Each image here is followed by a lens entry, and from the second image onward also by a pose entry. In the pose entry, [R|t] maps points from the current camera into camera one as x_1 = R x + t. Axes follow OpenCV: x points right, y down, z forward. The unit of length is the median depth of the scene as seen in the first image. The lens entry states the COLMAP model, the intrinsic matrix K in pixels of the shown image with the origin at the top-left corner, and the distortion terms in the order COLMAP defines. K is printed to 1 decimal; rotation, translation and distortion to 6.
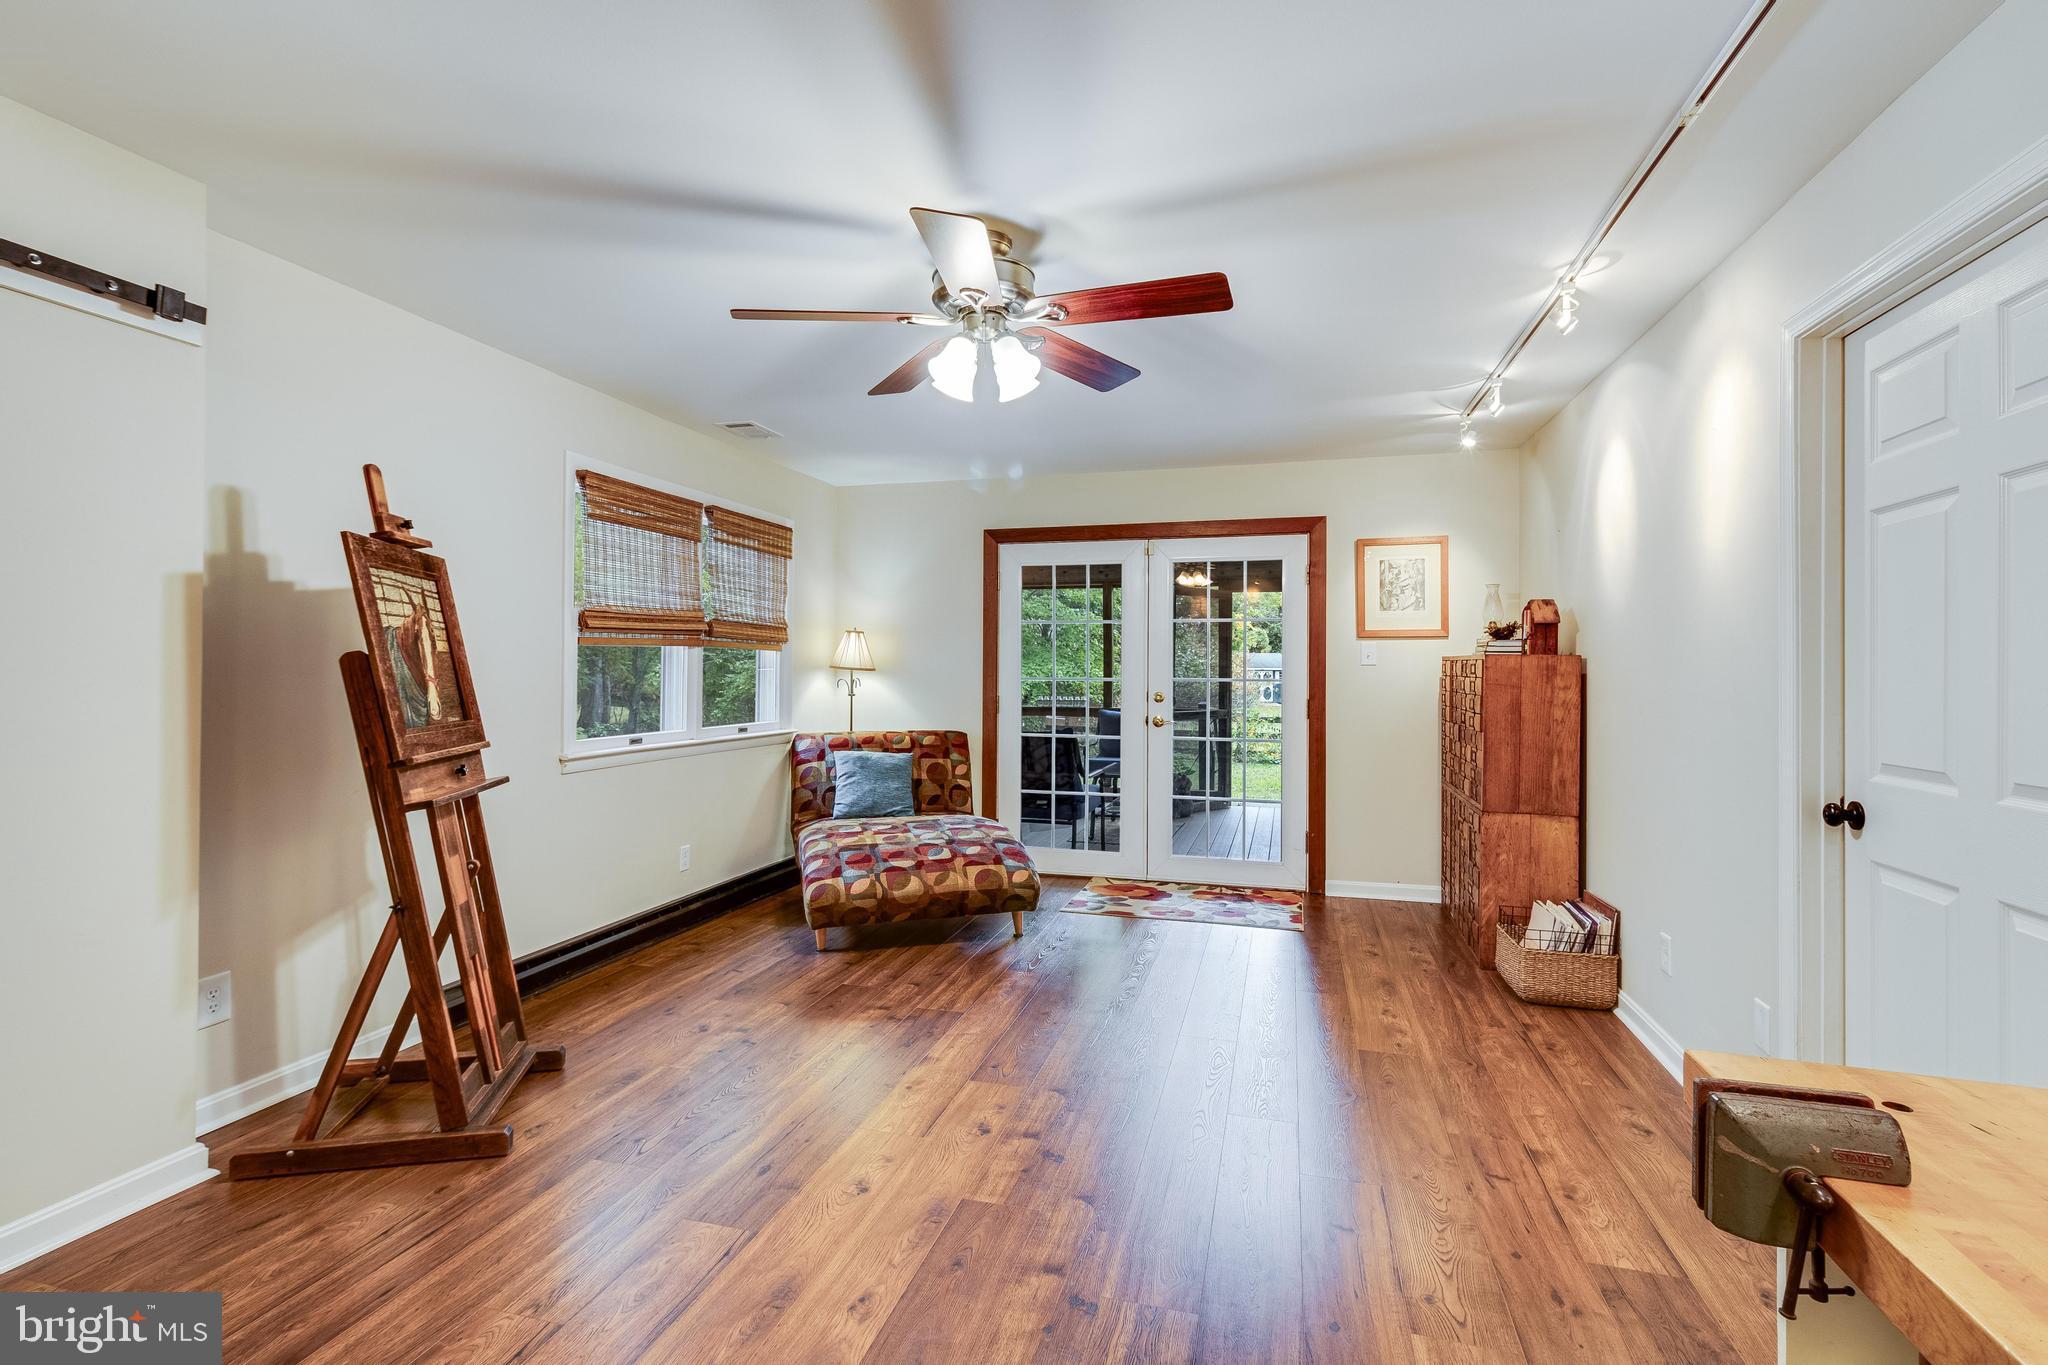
lens RADIAL K [[957.5, 0, 991.5], [0, 957.5, 656.2], [0, 0, 1]] dist [0.001095, 0.000703]
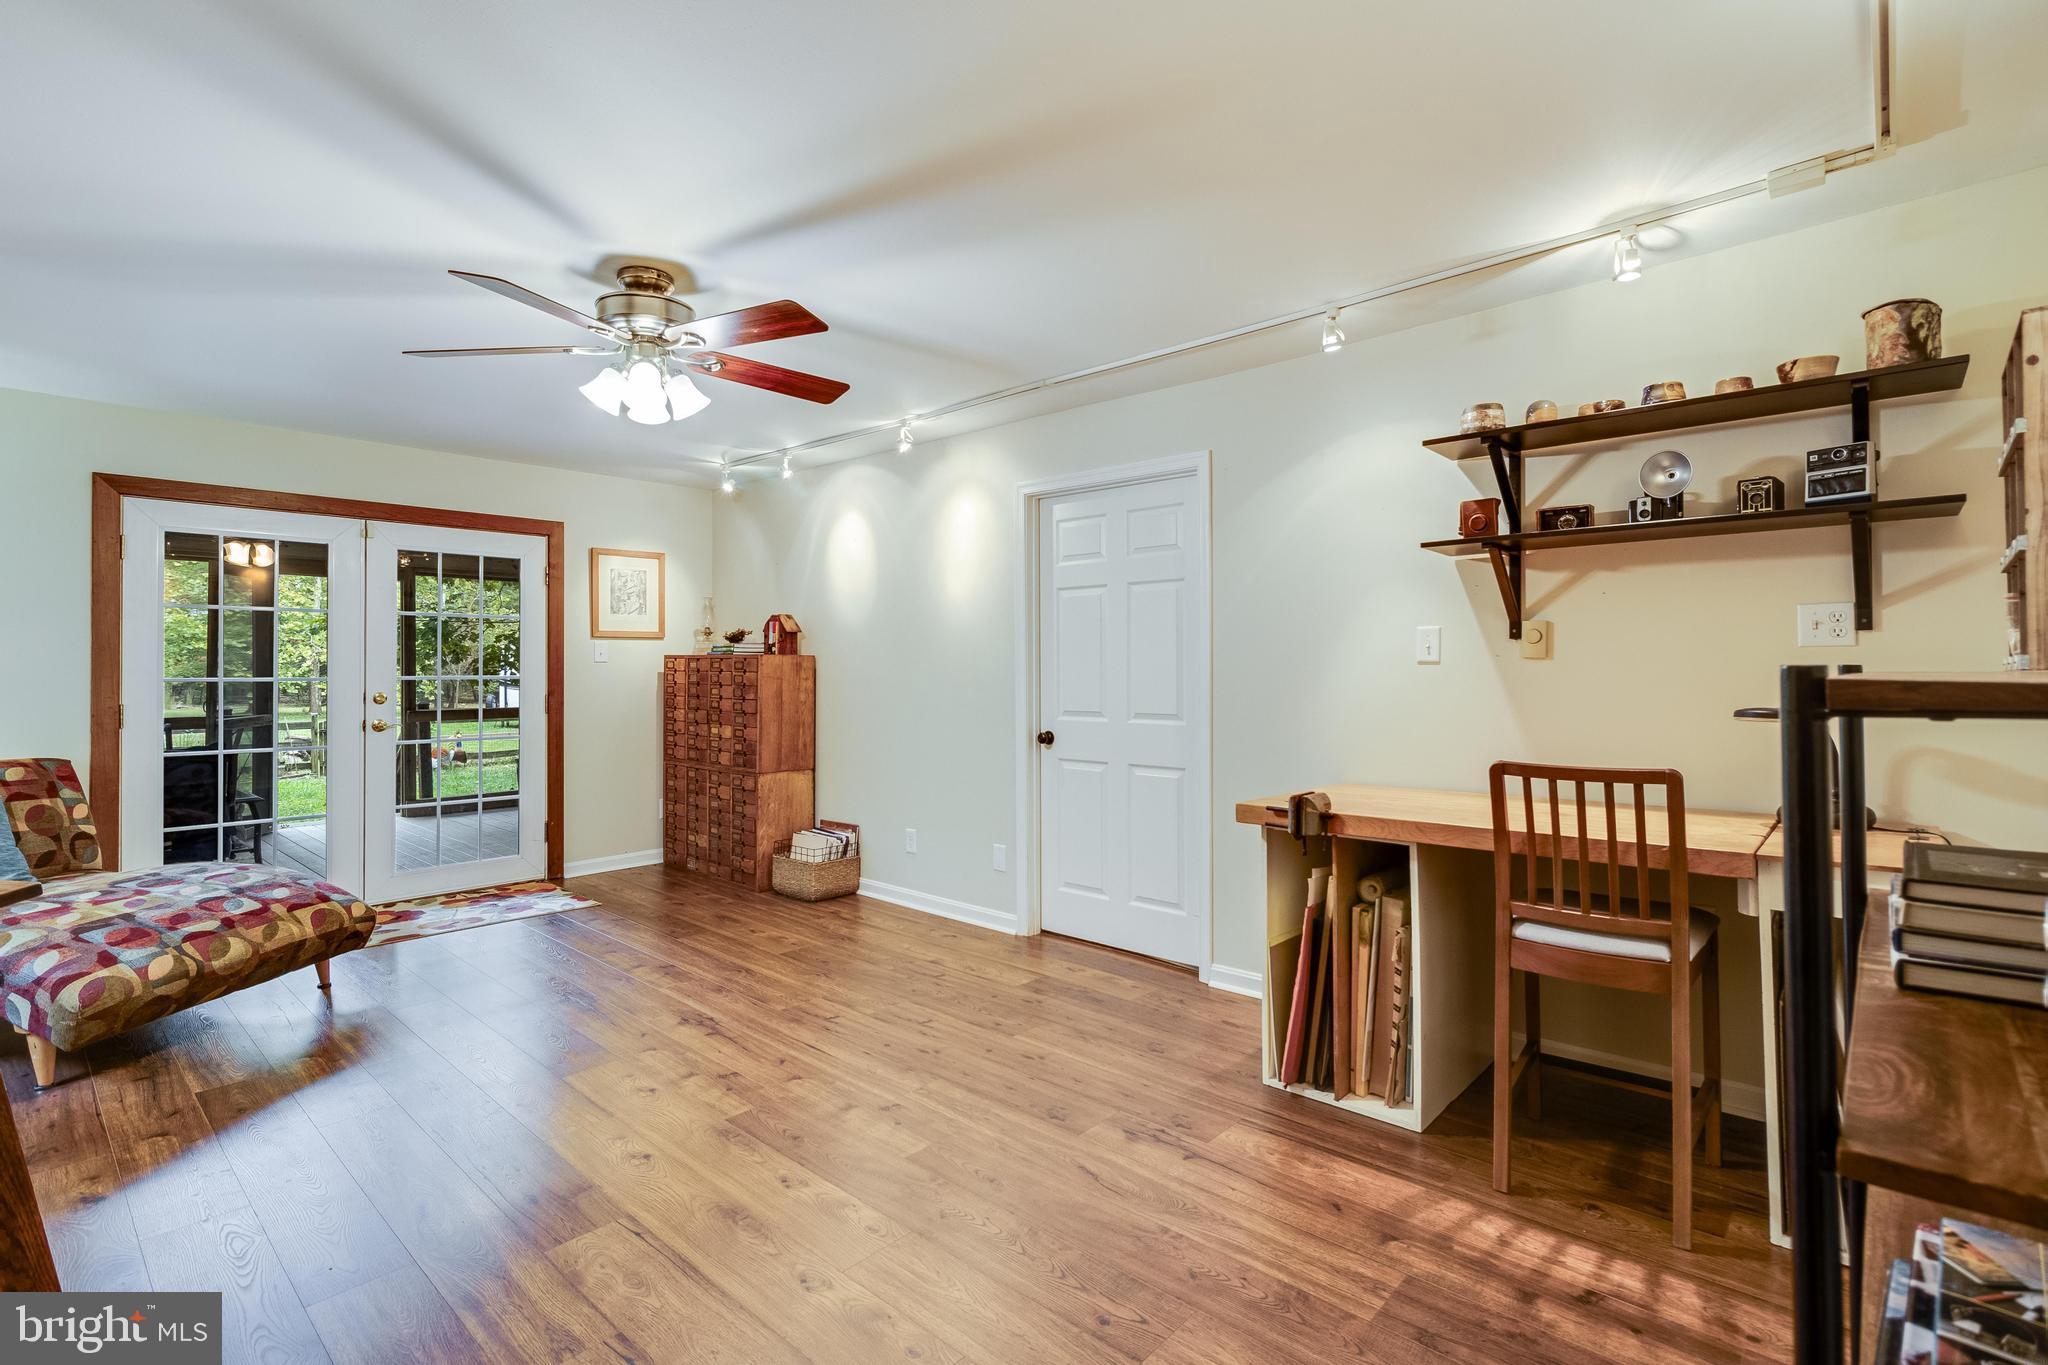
lens RADIAL K [[957.5, 0, 1039.8], [0, 957.5, 650.6], [0, 0, 1]] dist [0.001095, 0.000703]
pose [[0.432865, 0.008709, 0.901417, -0.505702], [-0.009408, 0.999943, -0.005143, -0.003931], [-0.901410, -0.006254, 0.432922, 0.079014]]
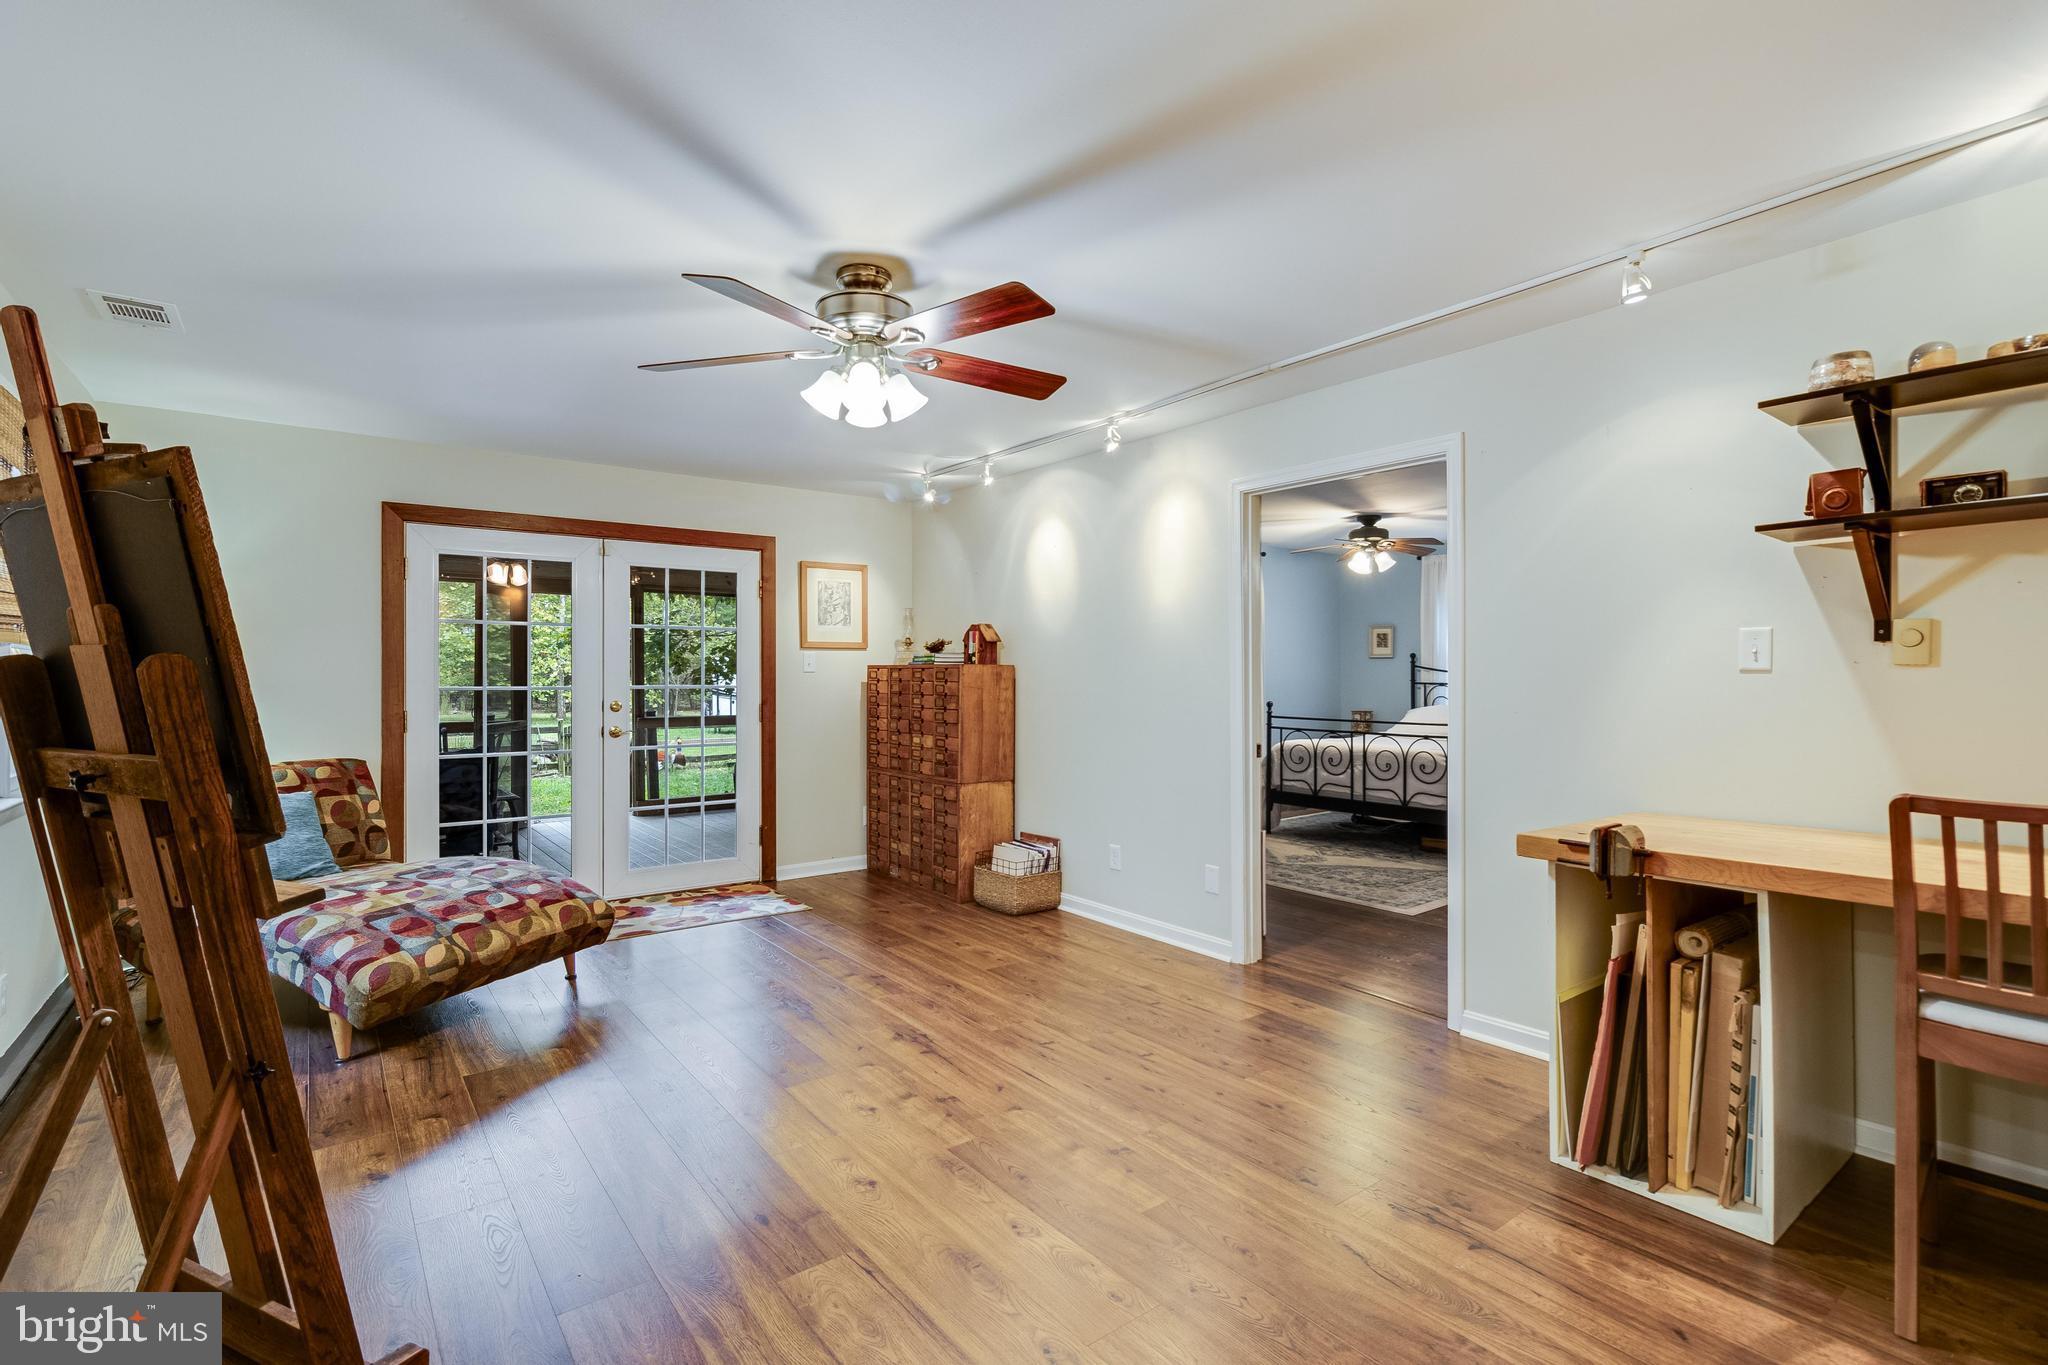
lens RADIAL K [[957.5, 0, 1043.7], [0, 957.5, 663.9], [0, 0, 1]] dist [0.001095, 0.000703]
pose [[0.587531, 0.005450, 0.809183, -0.477658], [-0.007497, 0.999971, -0.001291, -0.001477], [-0.809167, -0.005308, 0.587555, 0.136050]]
